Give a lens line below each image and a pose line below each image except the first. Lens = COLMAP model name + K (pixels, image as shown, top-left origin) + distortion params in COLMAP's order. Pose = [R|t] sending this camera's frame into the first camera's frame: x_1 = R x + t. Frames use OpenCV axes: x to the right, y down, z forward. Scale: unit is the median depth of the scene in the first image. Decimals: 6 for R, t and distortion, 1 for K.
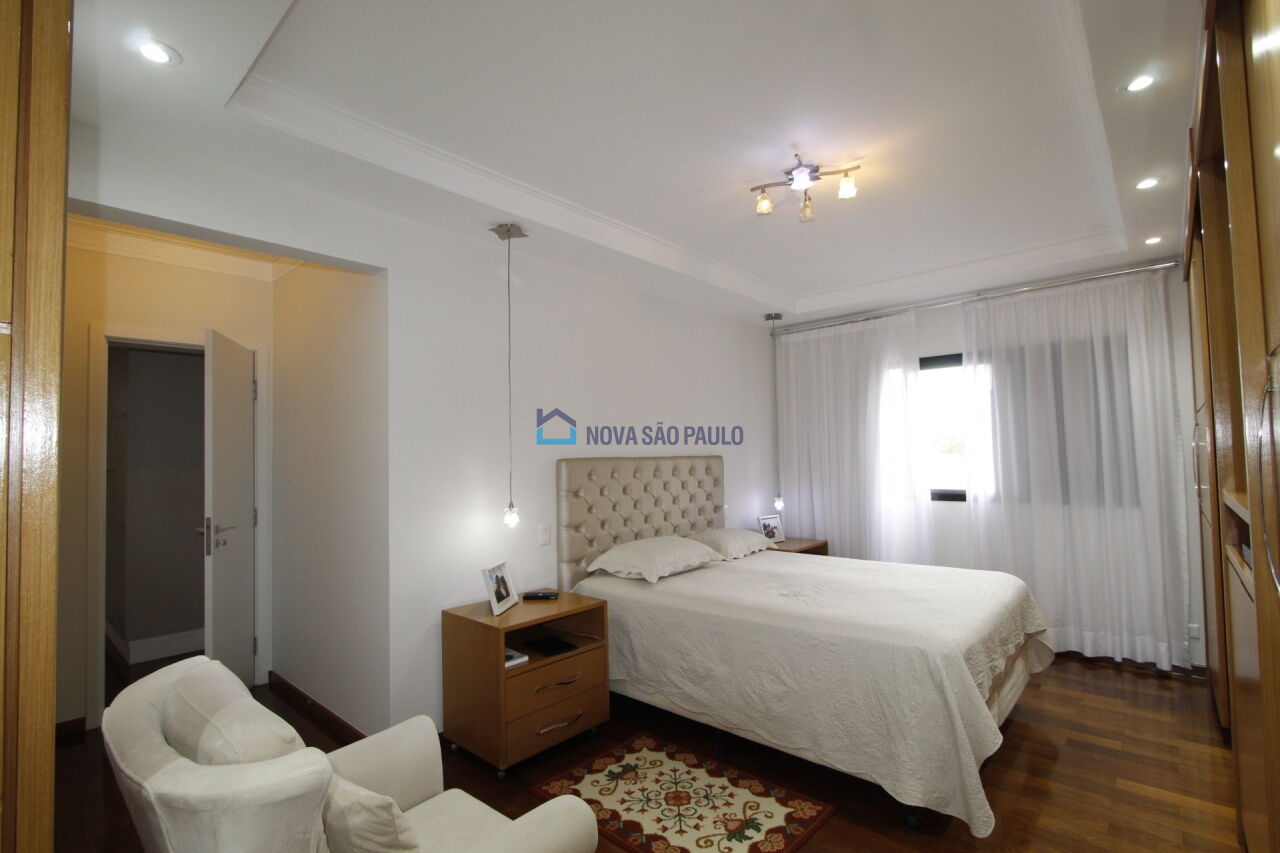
lens RADIAL K [[595.3, 0, 638.8], [0, 595.3, 433.2], [0, 0, 1]] dist [-0.000659, 0.000130]
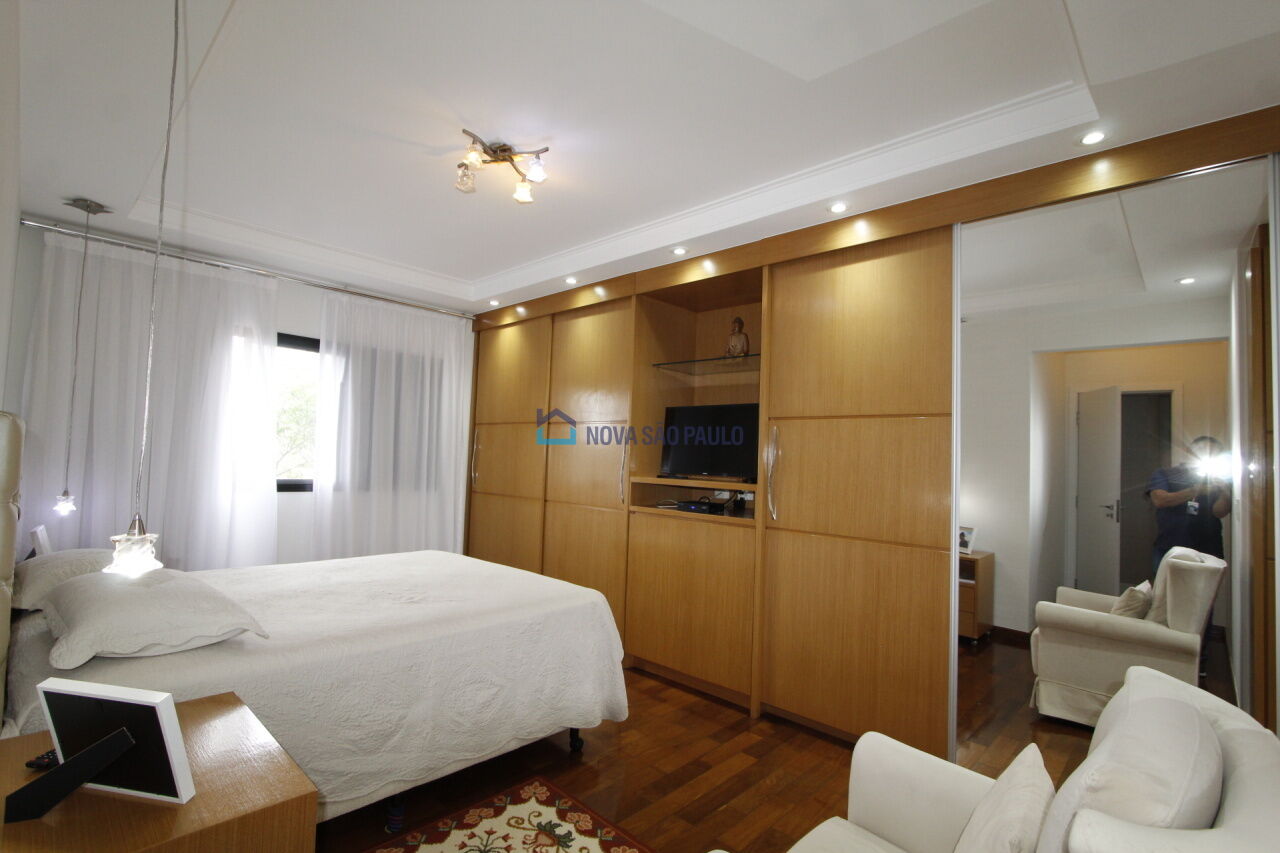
lens RADIAL K [[595.3, 0, 638.7], [0, 595.3, 430.3], [0, 0, 1]] dist [-0.000659, 0.000130]
pose [[0.031233, 0.072697, 0.996865, -0.669790], [-0.079711, 0.994356, -0.070017, 0.066375], [-0.996329, -0.077274, 0.036851, 0.724994]]
